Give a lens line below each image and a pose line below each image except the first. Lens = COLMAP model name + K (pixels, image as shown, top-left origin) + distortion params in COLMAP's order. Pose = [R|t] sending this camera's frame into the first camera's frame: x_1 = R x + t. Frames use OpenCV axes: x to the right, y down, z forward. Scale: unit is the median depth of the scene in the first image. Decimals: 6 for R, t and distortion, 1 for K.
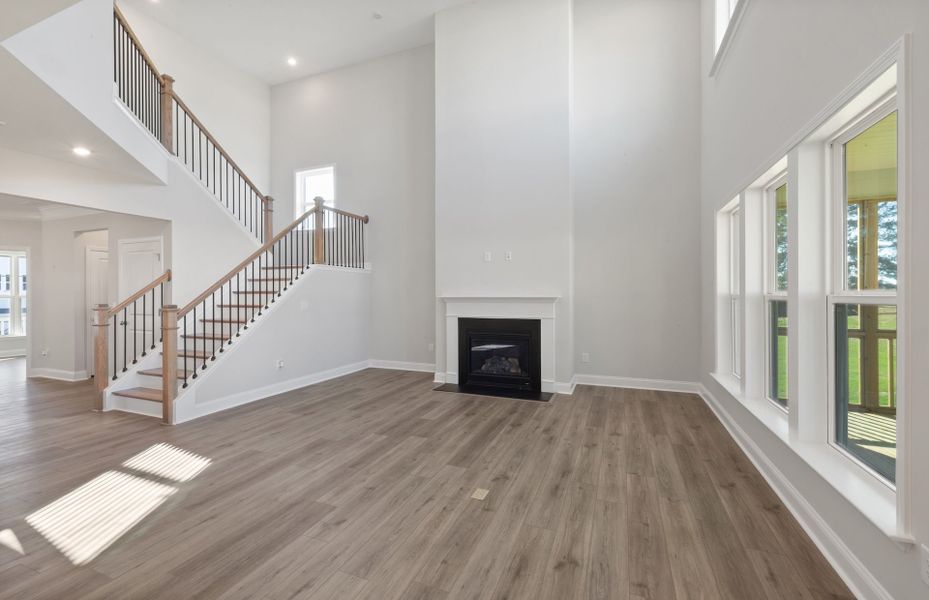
lens RADIAL K [[395.9, 0, 461.1], [0, 395.9, 296.3], [0, 0, 1]] dist [0.001695, 0.000145]
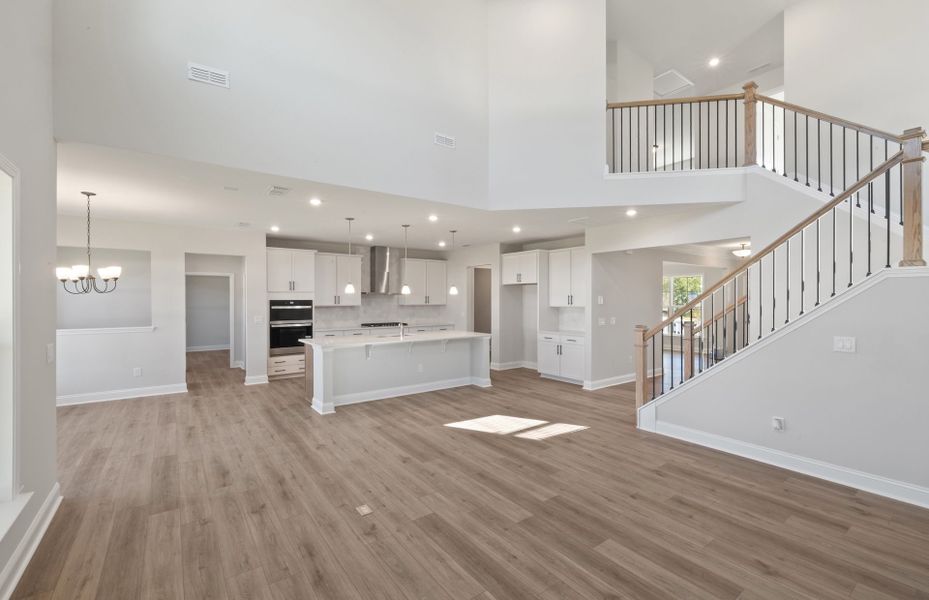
lens RADIAL K [[395.9, 0, 468.0], [0, 395.9, 296.4], [0, 0, 1]] dist [0.001695, 0.000145]
pose [[-0.514095, -0.002776, -0.857729, 0.708597], [-0.003600, 0.999993, -0.001078, -0.083987], [0.857726, 0.002534, -0.514101, 1.508737]]
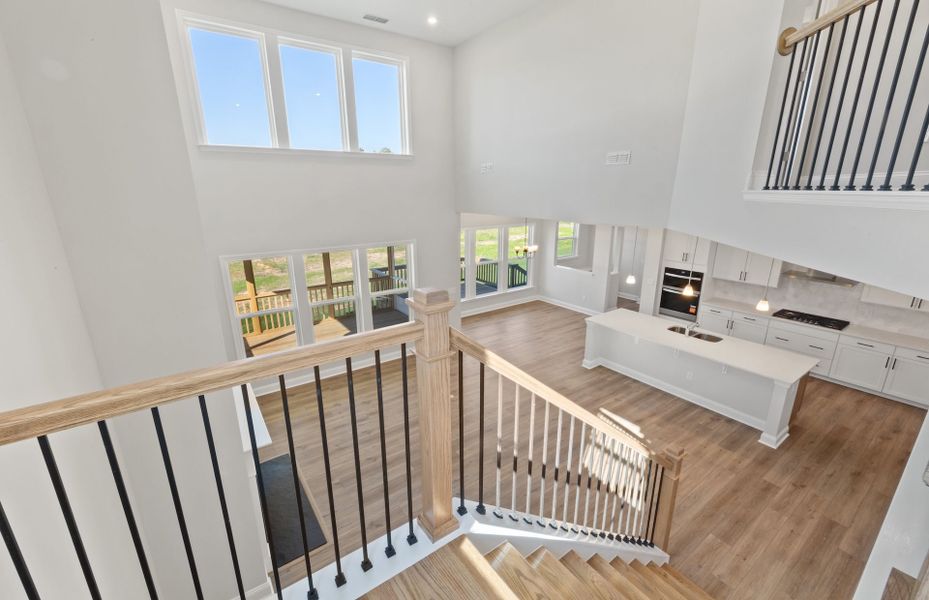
lens RADIAL K [[395.9, 0, 456.1], [0, 395.9, 302.7], [0, 0, 1]] dist [0.001695, 0.000145]
pose [[-0.845691, -0.152483, 0.511425, -0.964314], [0.002035, 0.957384, 0.288811, -0.628249], [-0.533669, 0.245285, -0.809341, 2.335552]]
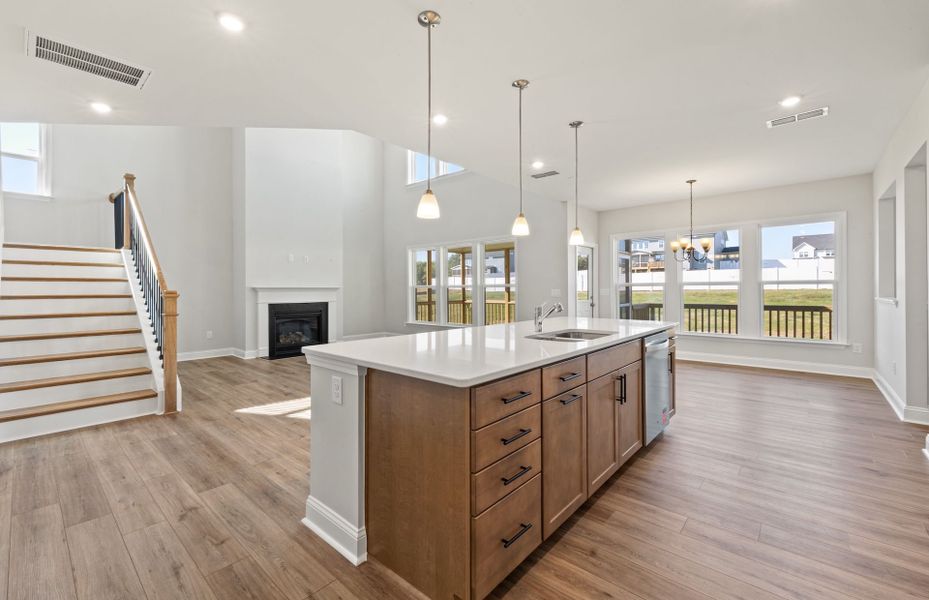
lens RADIAL K [[395.9, 0, 463.6], [0, 395.9, 290.4], [0, 0, 1]] dist [0.001695, 0.000145]
pose [[0.319211, -0.000812, 0.947683, -1.864707], [0.005955, 0.999982, -0.001149, 0.032333], [-0.947665, 0.006010, 0.319210, 0.015483]]
